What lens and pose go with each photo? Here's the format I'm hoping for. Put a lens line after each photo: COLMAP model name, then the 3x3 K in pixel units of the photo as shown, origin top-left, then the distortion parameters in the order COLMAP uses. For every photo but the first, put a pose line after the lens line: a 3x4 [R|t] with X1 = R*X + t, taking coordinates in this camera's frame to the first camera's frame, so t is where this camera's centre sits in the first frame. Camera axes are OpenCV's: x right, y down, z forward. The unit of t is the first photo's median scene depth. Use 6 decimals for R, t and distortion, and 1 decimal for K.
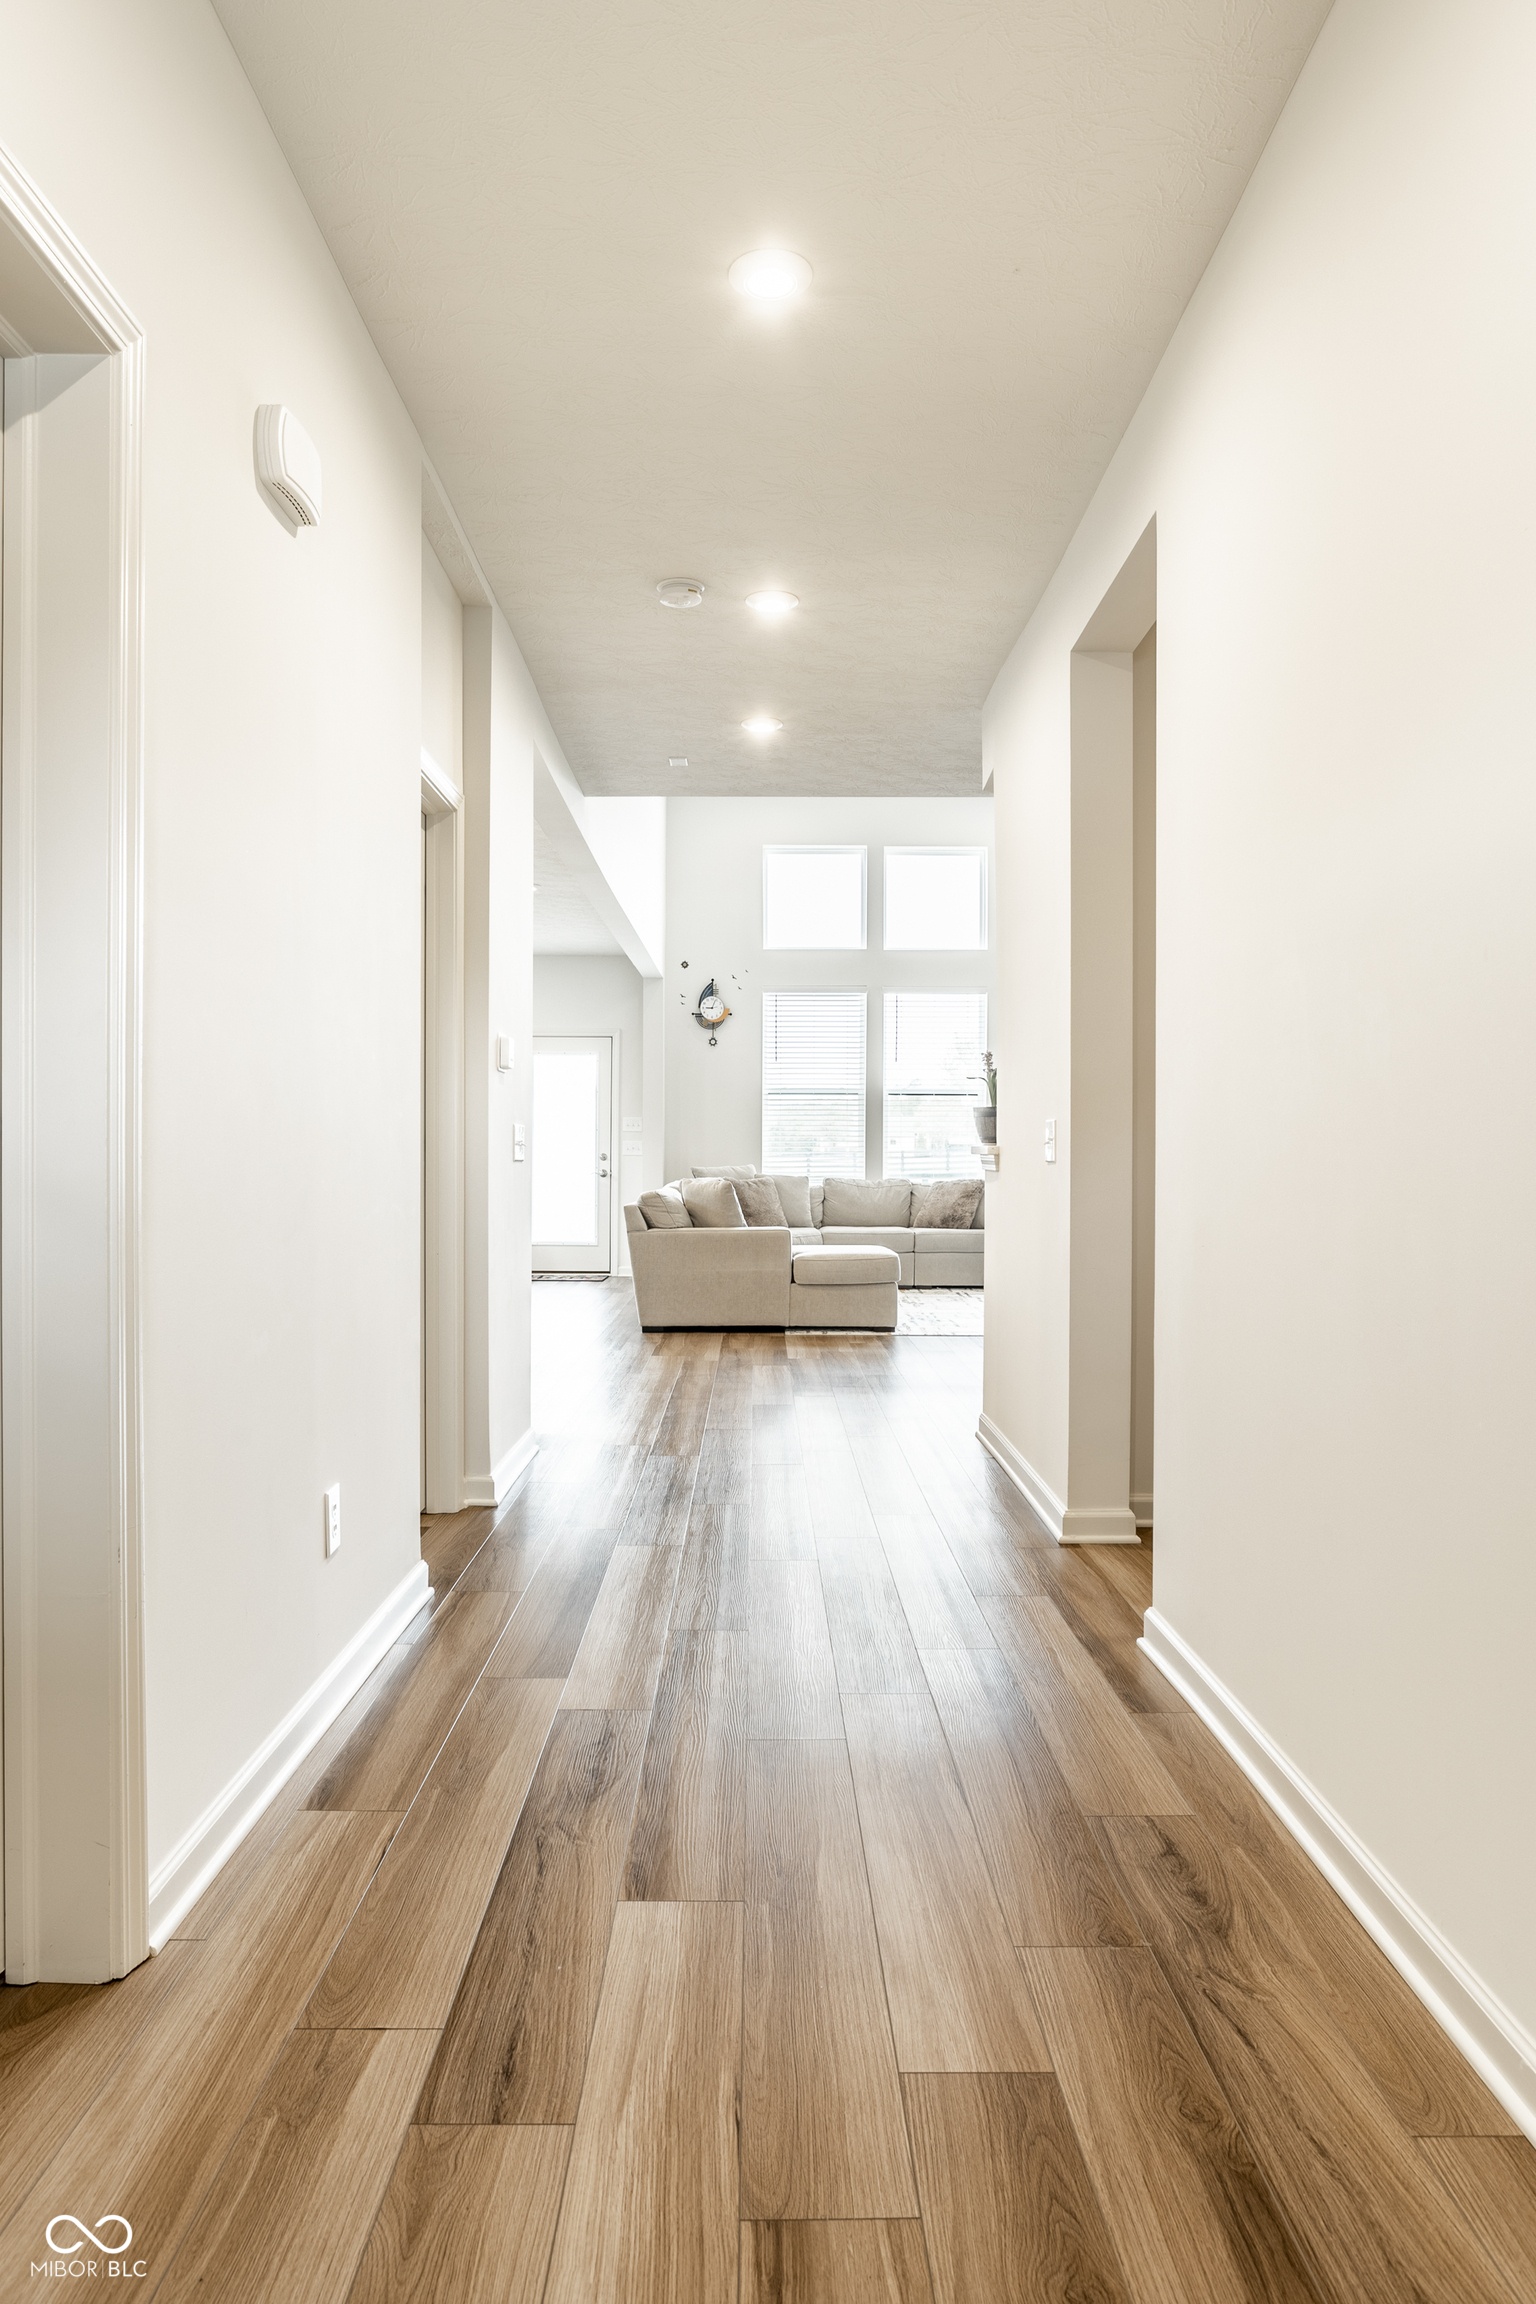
lens RADIAL K [[1449.9, 0, 768.0], [0, 1449.9, 1152.0], [0, 0, 1]] dist [-0.000317, -0.000086]
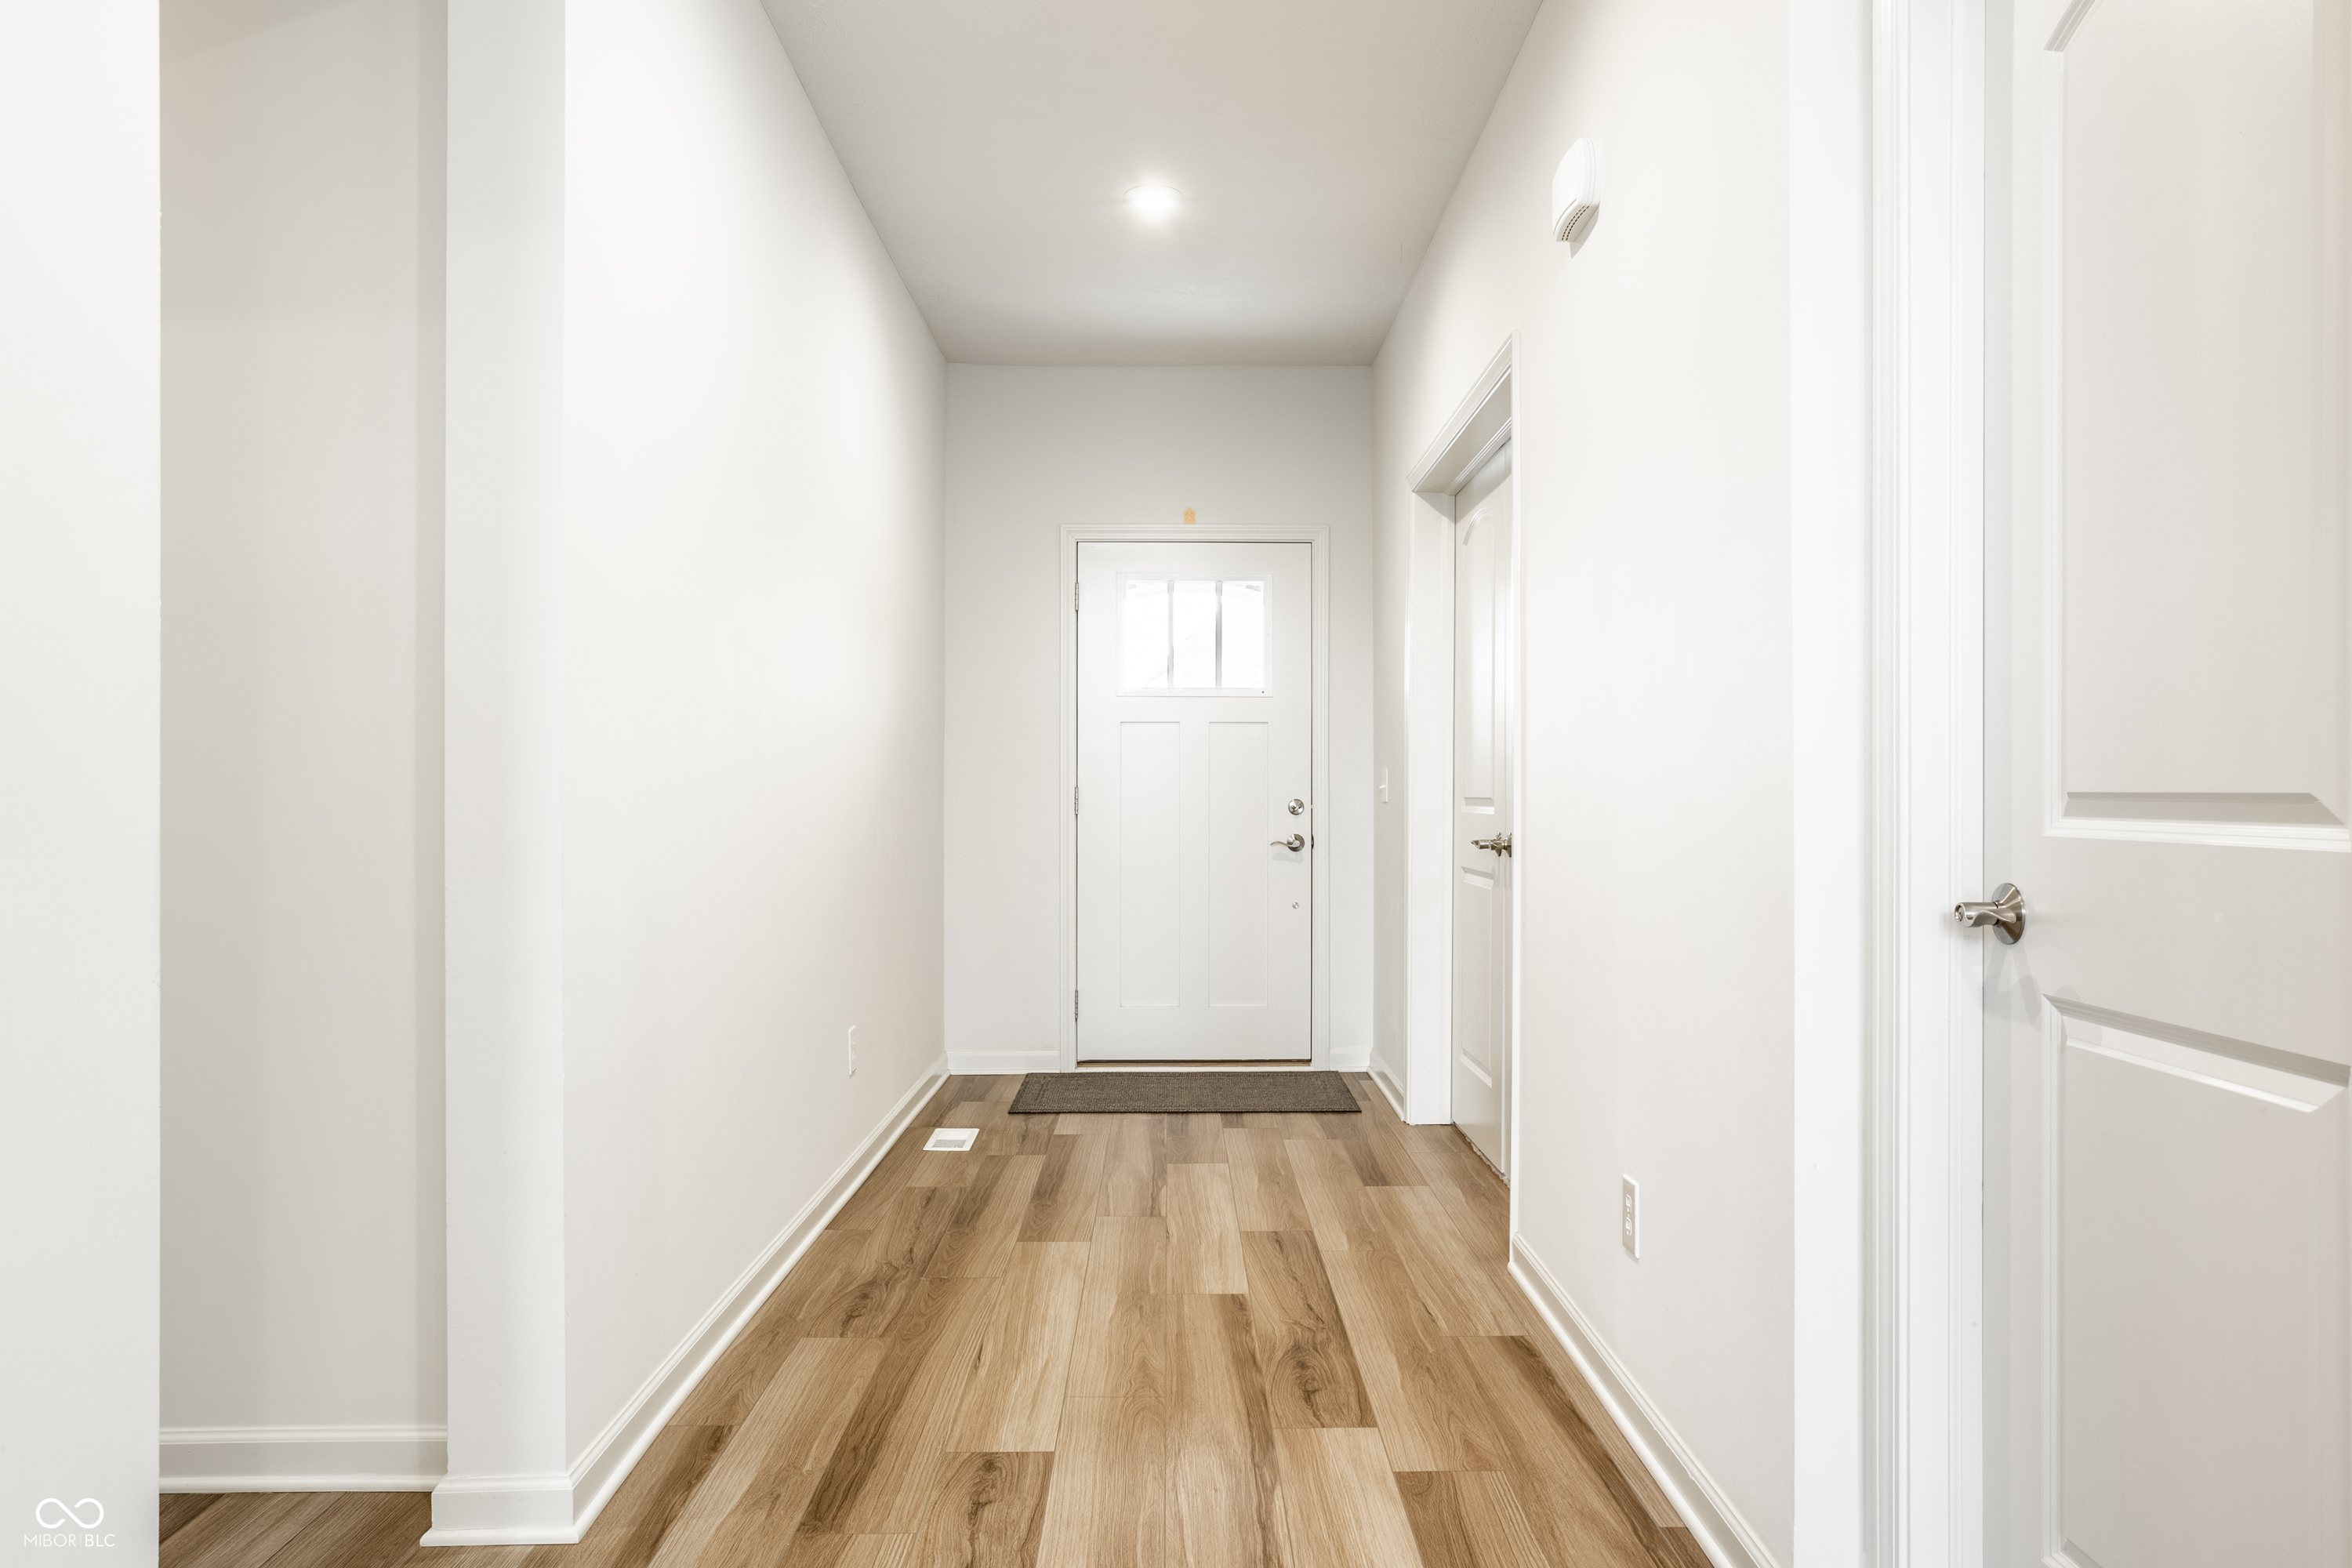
lens RADIAL K [[1577.8, 0, 1176.0], [0, 1577.8, 784.0], [0, 0, 1]] dist [0.000046, -0.000005]
pose [[-0.999988, -0.002089, 0.004509, -0.034507], [-0.002140, 0.999935, -0.011189, 0.001069], [-0.004485, -0.011199, -0.999927, 2.776777]]
